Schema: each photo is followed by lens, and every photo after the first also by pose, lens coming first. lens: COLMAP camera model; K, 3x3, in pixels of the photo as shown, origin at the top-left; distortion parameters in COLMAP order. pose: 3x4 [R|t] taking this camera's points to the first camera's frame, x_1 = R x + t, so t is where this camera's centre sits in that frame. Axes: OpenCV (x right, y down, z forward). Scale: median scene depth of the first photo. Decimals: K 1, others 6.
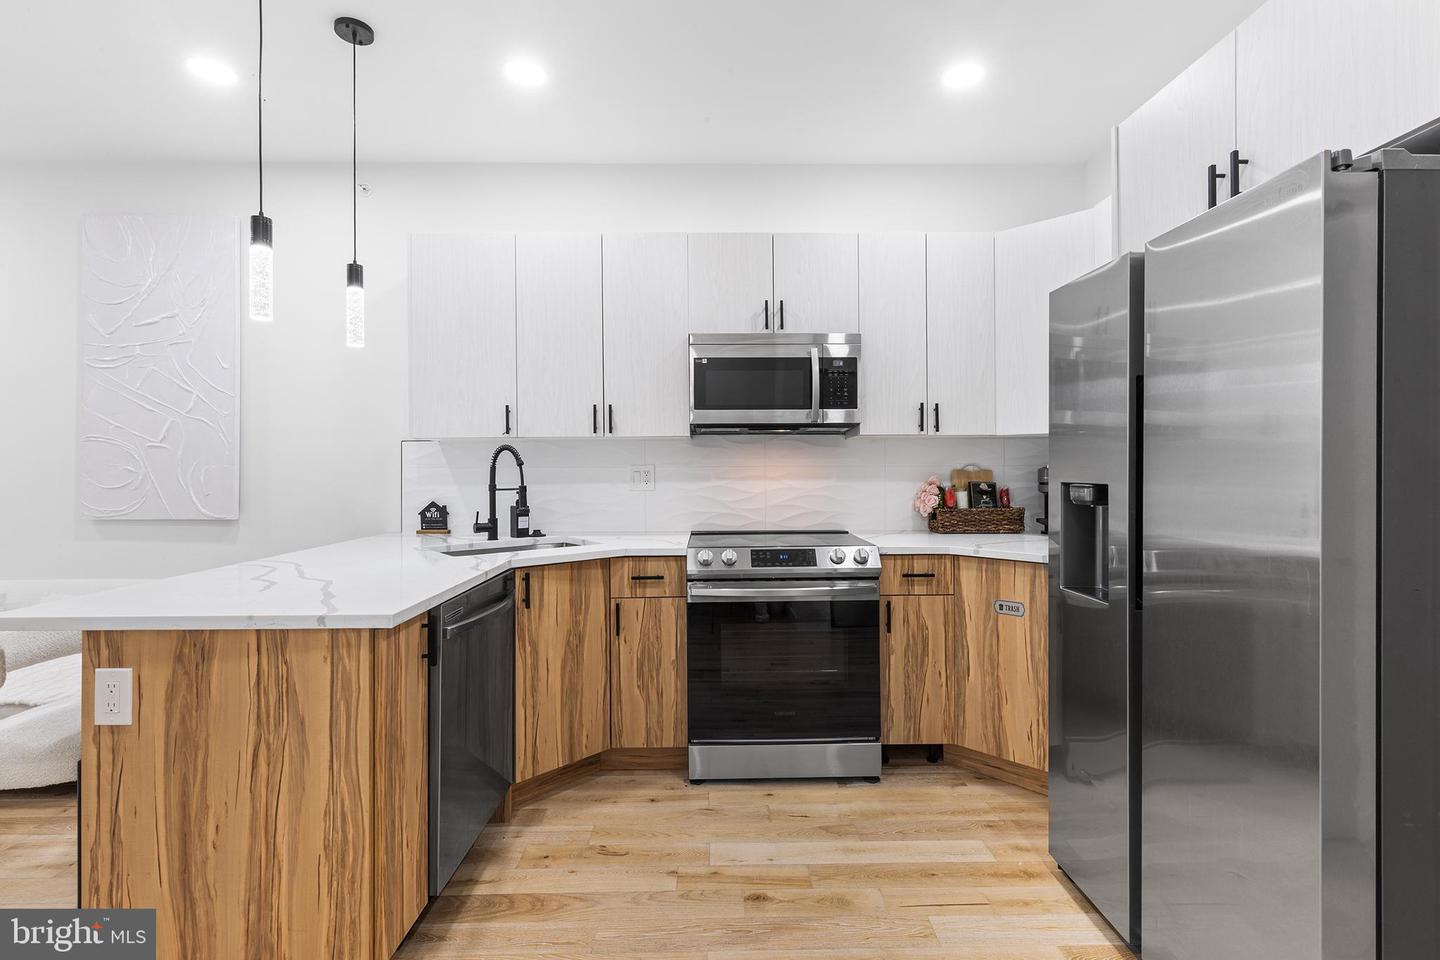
lens RADIAL K [[658.0, 0, 719.2], [0, 658.0, 465.3], [0, 0, 1]] dist [0.002462, 0.000287]
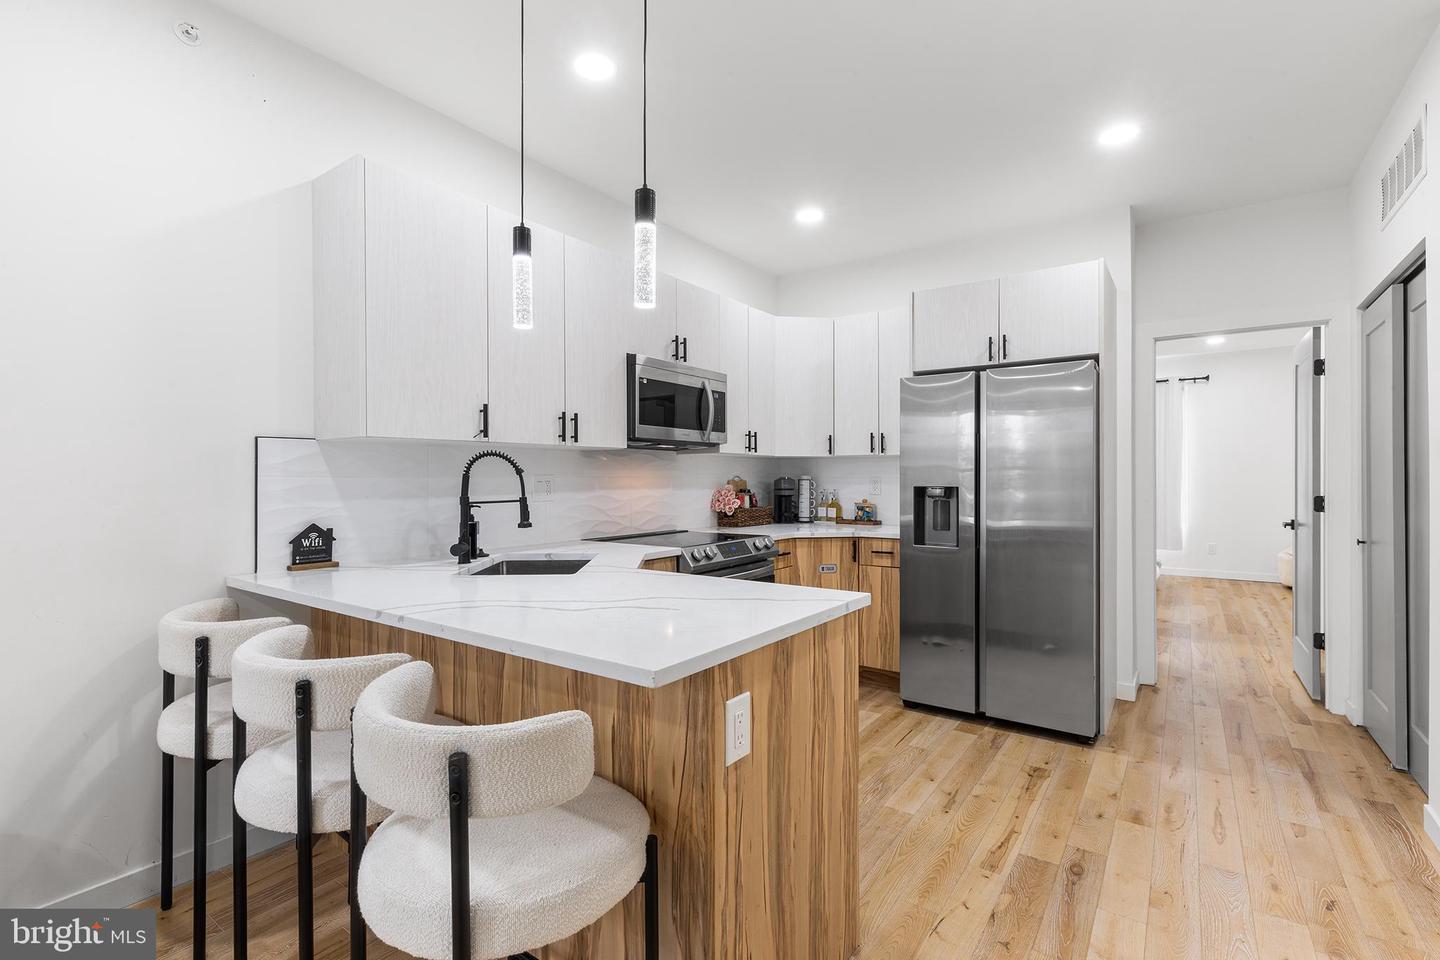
lens RADIAL K [[658.0, 0, 721.7], [0, 658.0, 476.5], [0, 0, 1]] dist [0.005105, 0.000341]
pose [[0.592542, 0.005631, 0.805520, -0.914594], [-0.003226, 0.999984, -0.004617, 0.006796], [-0.805533, 0.000138, 0.592551, 0.268779]]
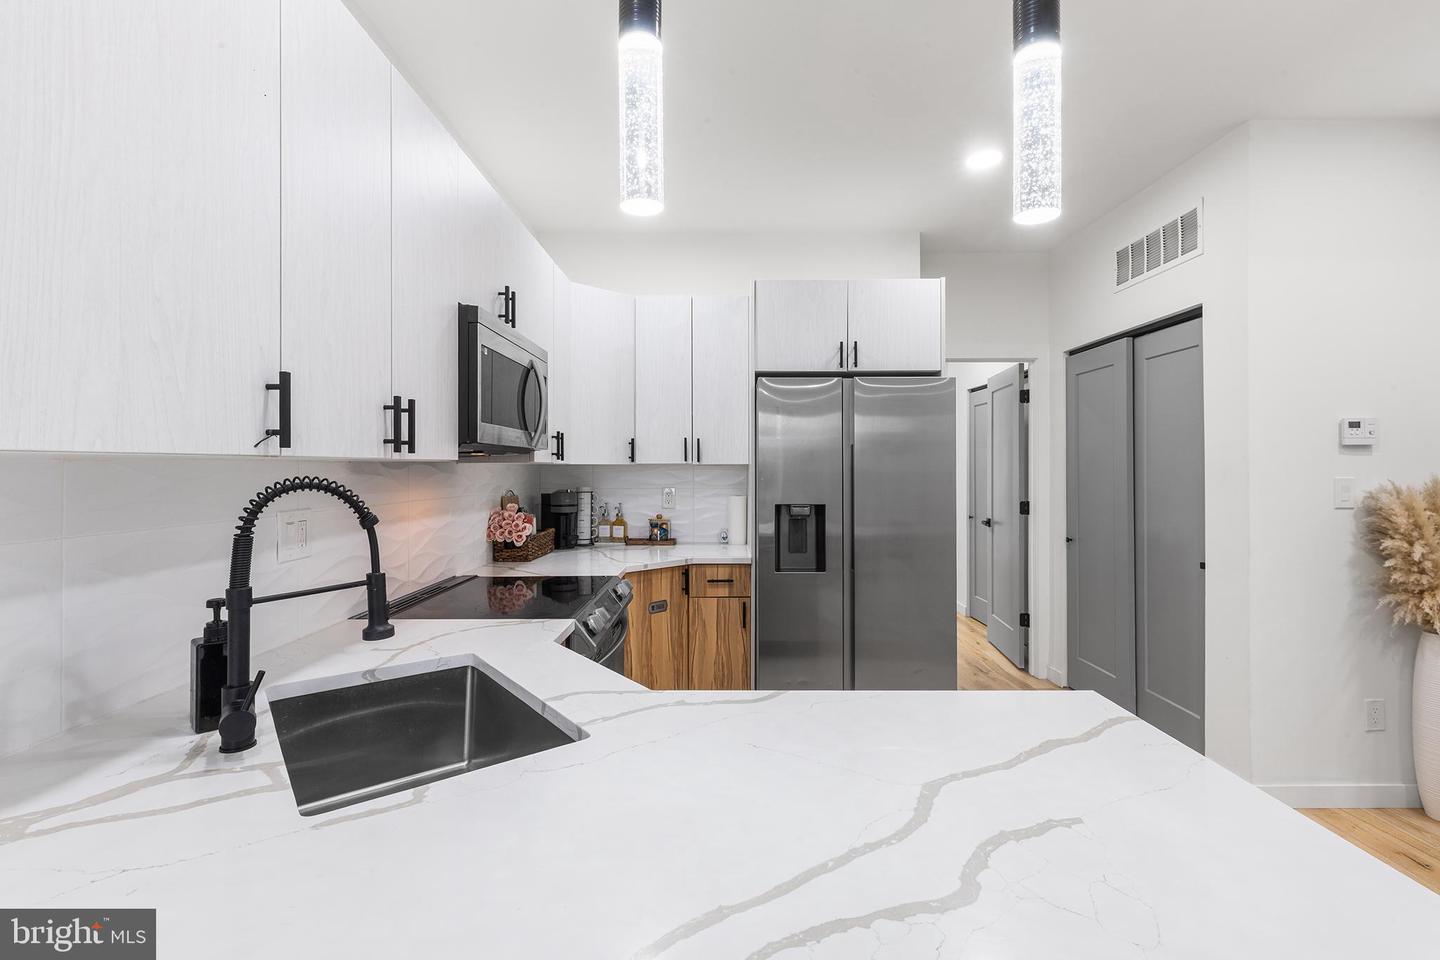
lens RADIAL K [[658.0, 0, 719.2], [0, 658.0, 465.3], [0, 0, 1]] dist [0.002462, 0.000287]
pose [[0.023760, 0.010229, 0.999665, -0.766382], [-0.001099, 0.999947, -0.010205, -0.037023], [-0.999717, -0.000856, 0.023770, 0.815566]]
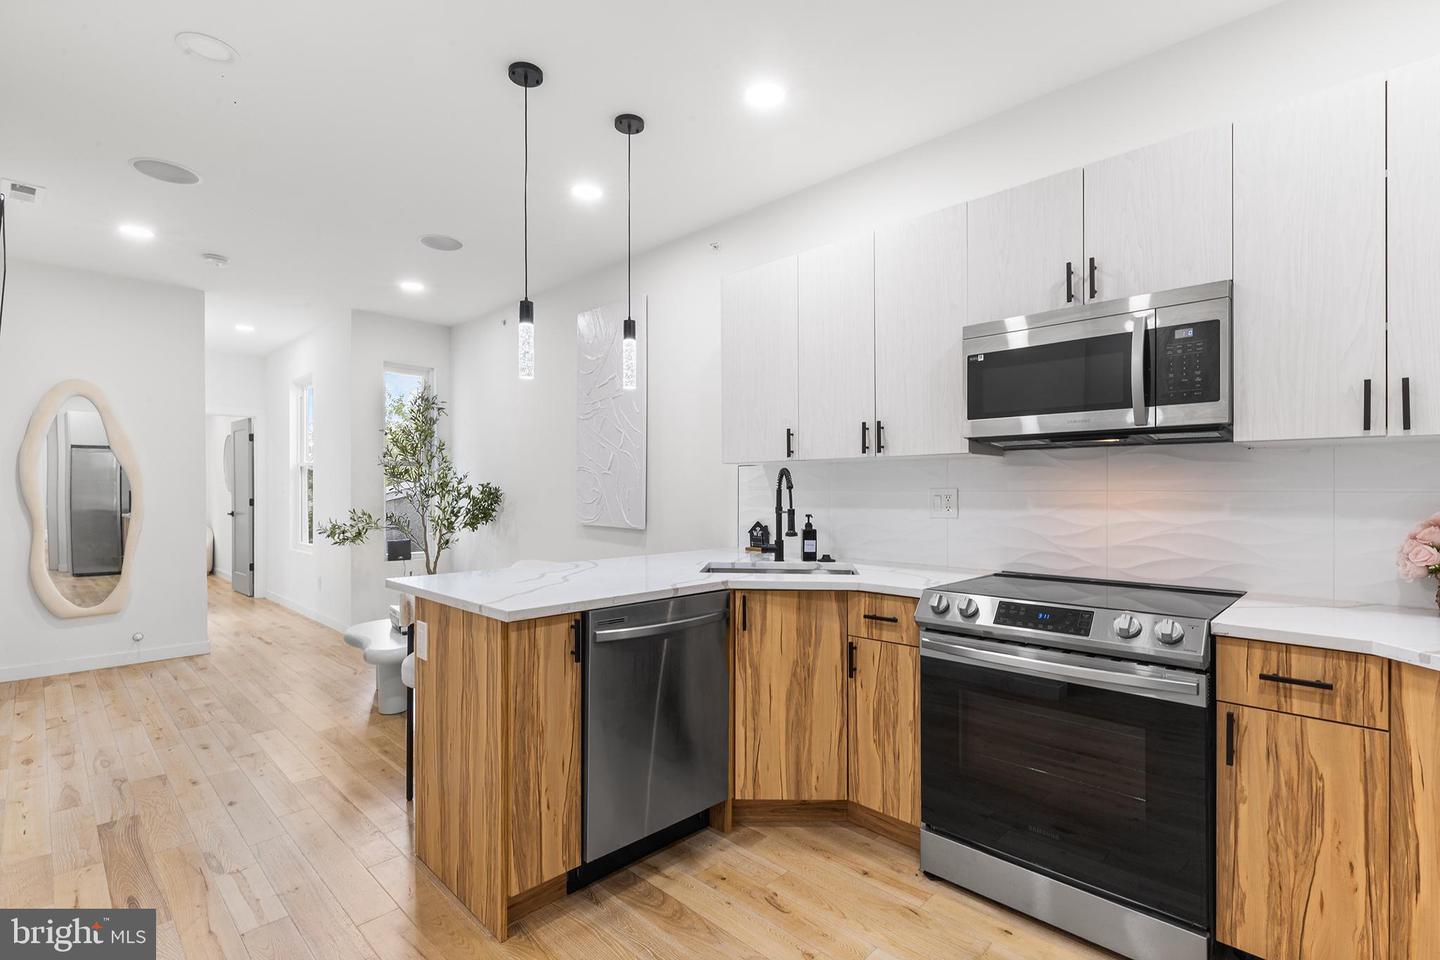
lens RADIAL K [[667.8, 0, 713.9], [0, 667.8, 489.8], [0, 0, 1]] dist [-0.000434, -0.000100]
pose [[0.698907, 0.005652, -0.715191, 0.363088], [-0.001495, 0.999978, 0.006441, -0.004289], [0.715211, -0.003433, 0.698900, 0.224495]]
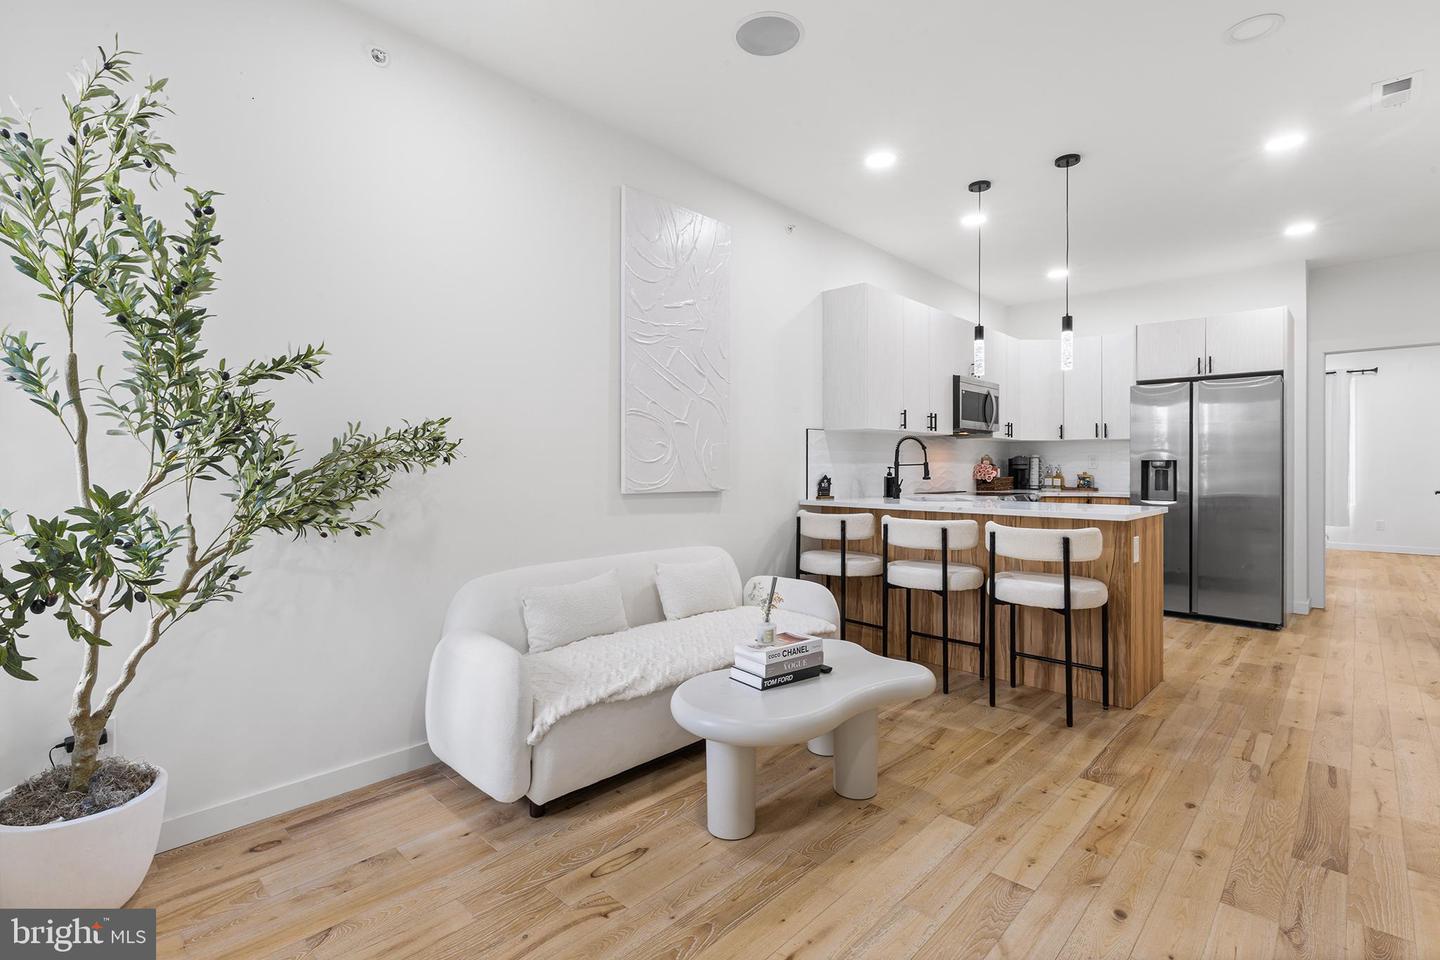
lens RADIAL K [[671.3, 0, 717.9], [0, 671.3, 463.7], [0, 0, 1]] dist [-0.000552, 0.000122]
pose [[0.705424, 0.009177, 0.708726, -1.907211], [-0.007549, 0.999957, -0.005434, 0.050196], [-0.708745, -0.001517, 0.705463, 0.230172]]
